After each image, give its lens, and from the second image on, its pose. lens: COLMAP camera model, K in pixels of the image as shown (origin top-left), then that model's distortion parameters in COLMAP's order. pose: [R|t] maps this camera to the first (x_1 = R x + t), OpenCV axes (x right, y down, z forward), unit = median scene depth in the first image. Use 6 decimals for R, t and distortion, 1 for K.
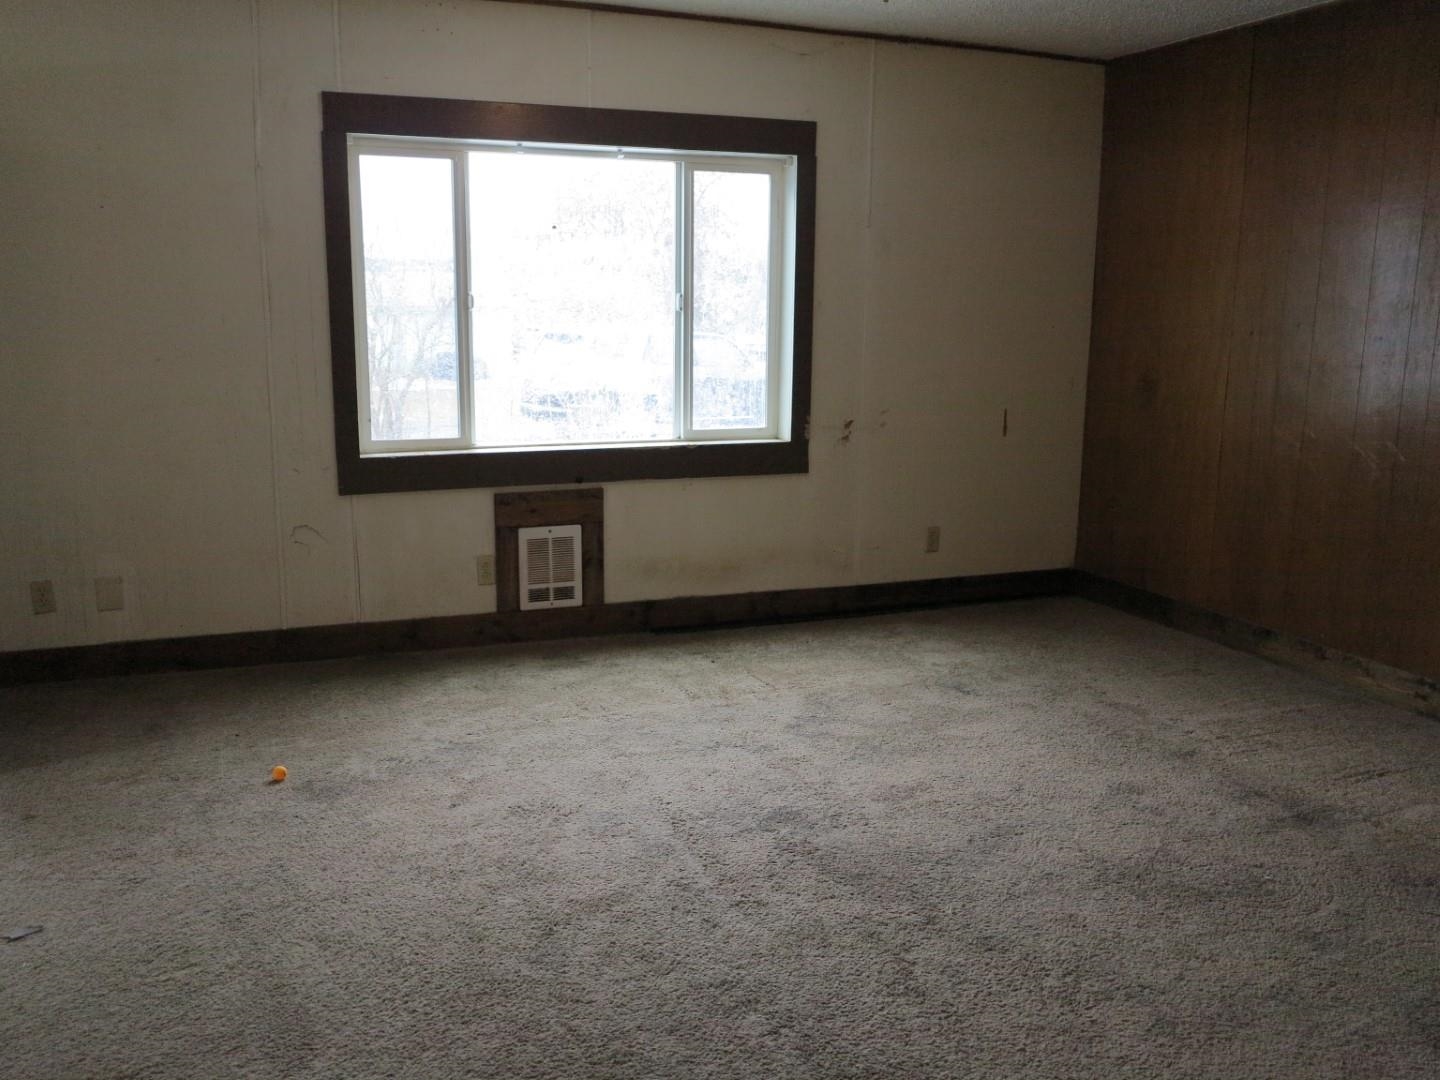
lens RADIAL K [[1192.2, 0, 720.0], [0, 1192.2, 540.0], [0, 0, 1]] dist [-0.031799, 0.004591]
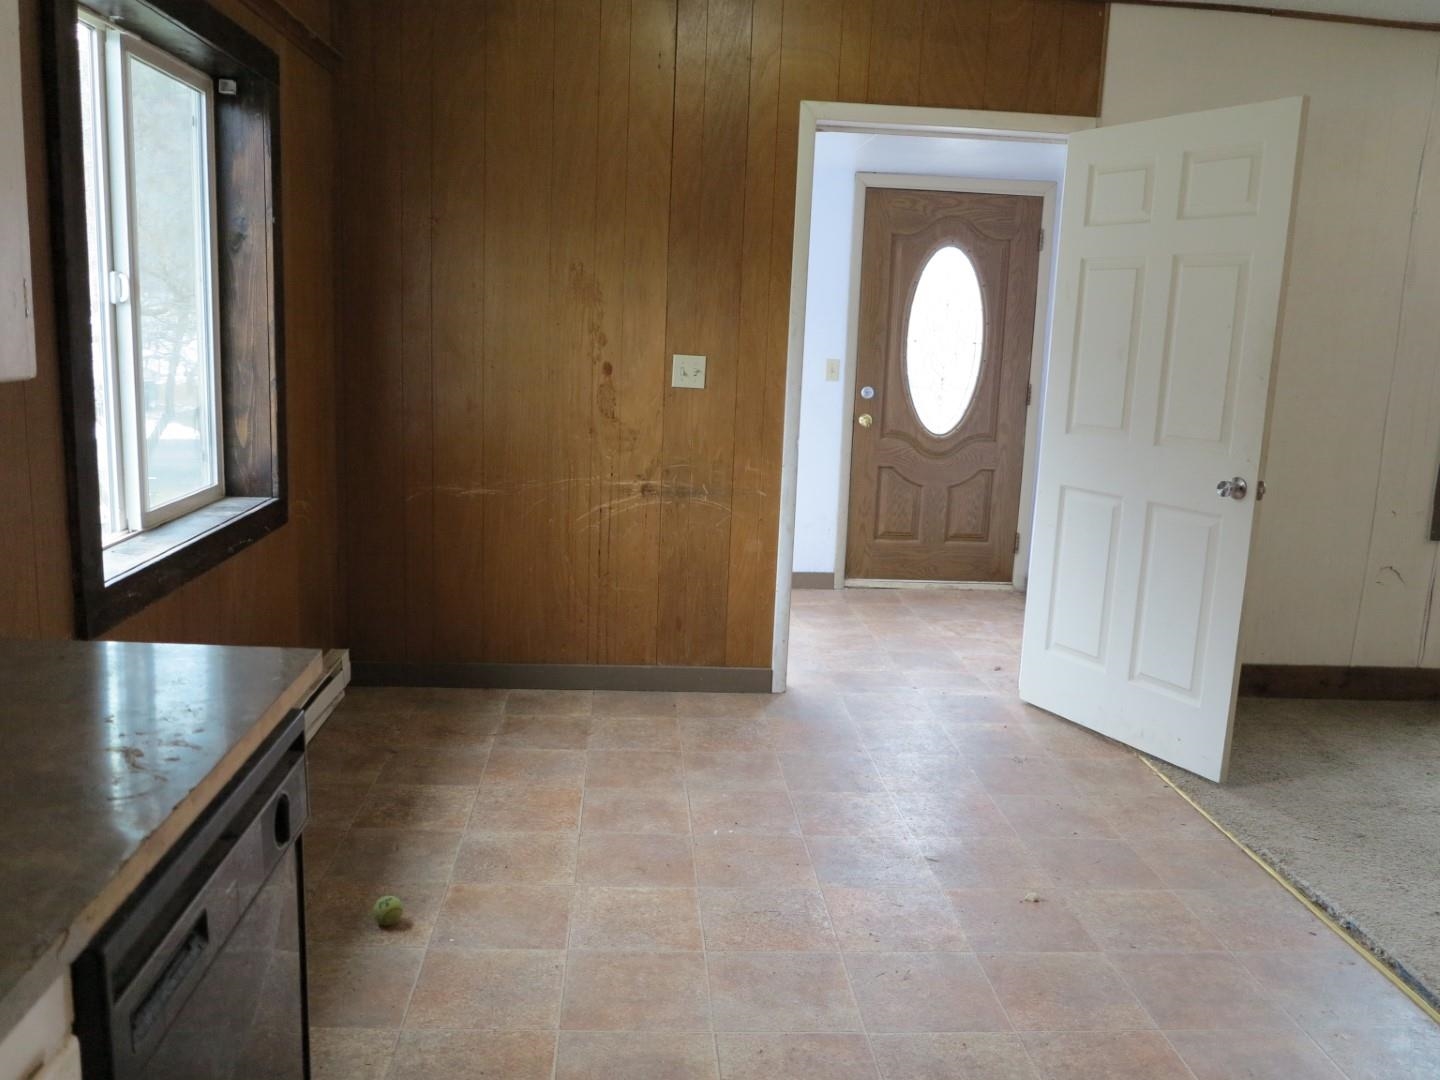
lens RADIAL K [[1192.2, 0, 720.0], [0, 1192.2, 540.0], [0, 0, 1]] dist [-0.031799, 0.004591]
pose [[0.953280, 0.084137, -0.290133, -0.731761], [-0.089304, 0.995994, -0.004592, 0.025008], [0.288585, 0.030288, 0.956975, -0.152930]]
